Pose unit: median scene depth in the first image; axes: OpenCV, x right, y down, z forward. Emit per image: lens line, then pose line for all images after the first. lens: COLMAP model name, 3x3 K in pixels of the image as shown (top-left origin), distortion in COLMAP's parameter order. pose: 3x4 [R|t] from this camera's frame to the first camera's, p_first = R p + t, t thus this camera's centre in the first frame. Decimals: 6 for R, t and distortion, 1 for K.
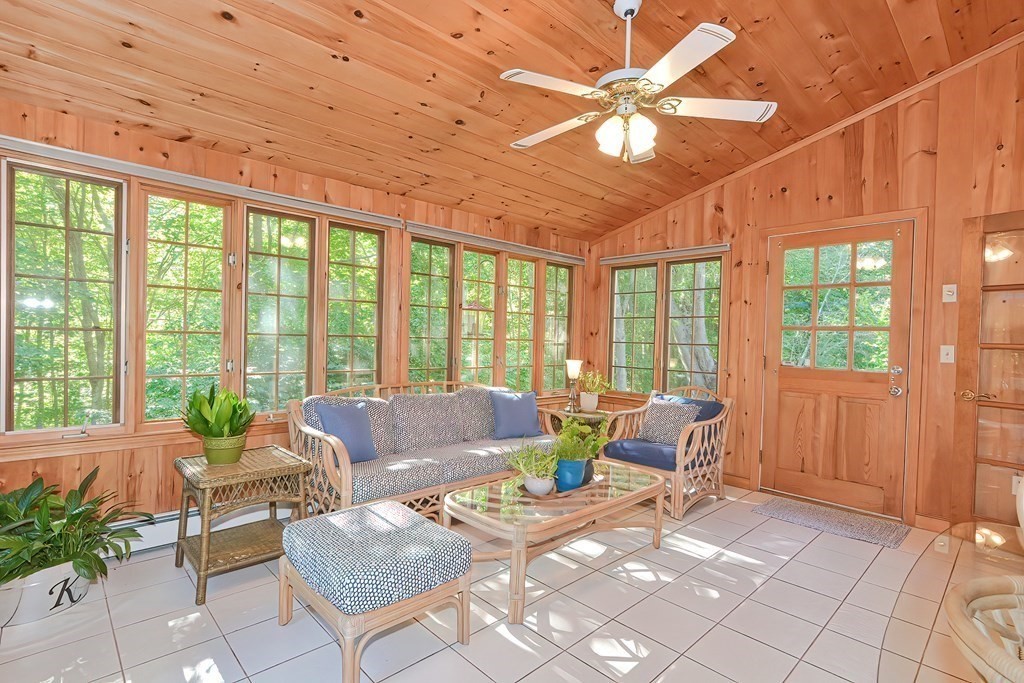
lens RADIAL K [[494.3, 0, 513.6], [0, 494.3, 344.4], [0, 0, 1]] dist [-0.001374, -0.000031]
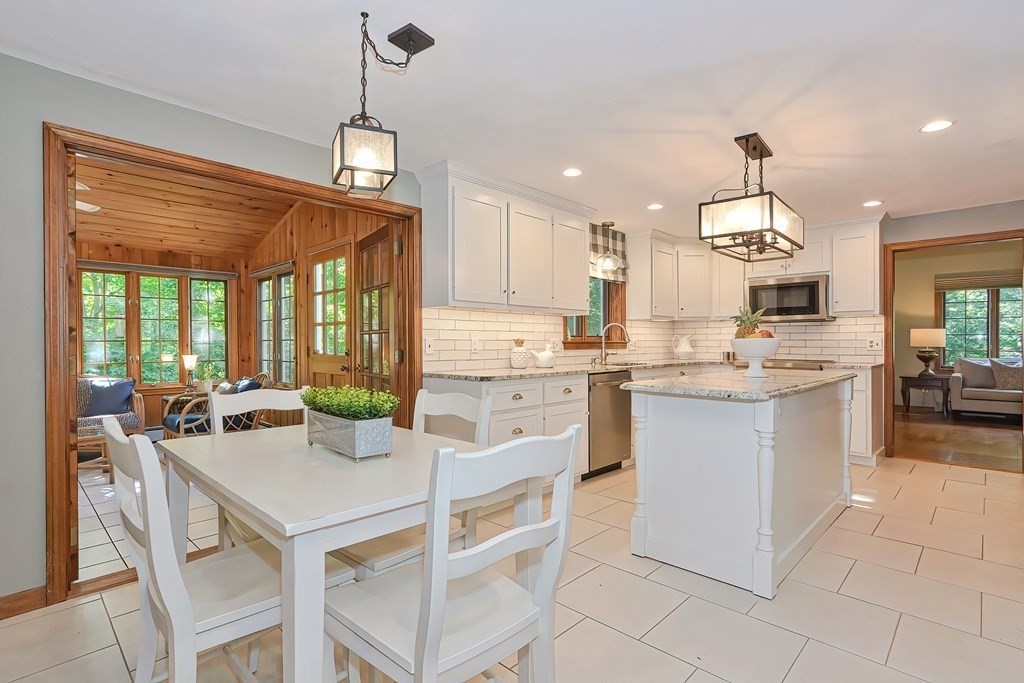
lens RADIAL K [[494.3, 0, 502.2], [0, 494.3, 343.2], [0, 0, 1]] dist [-0.001374, -0.000031]
pose [[0.999352, -0.029745, 0.020290, 0.886613], [0.029934, 0.999511, -0.009089, 0.034501], [-0.020010, 0.009691, 0.999753, -0.267954]]
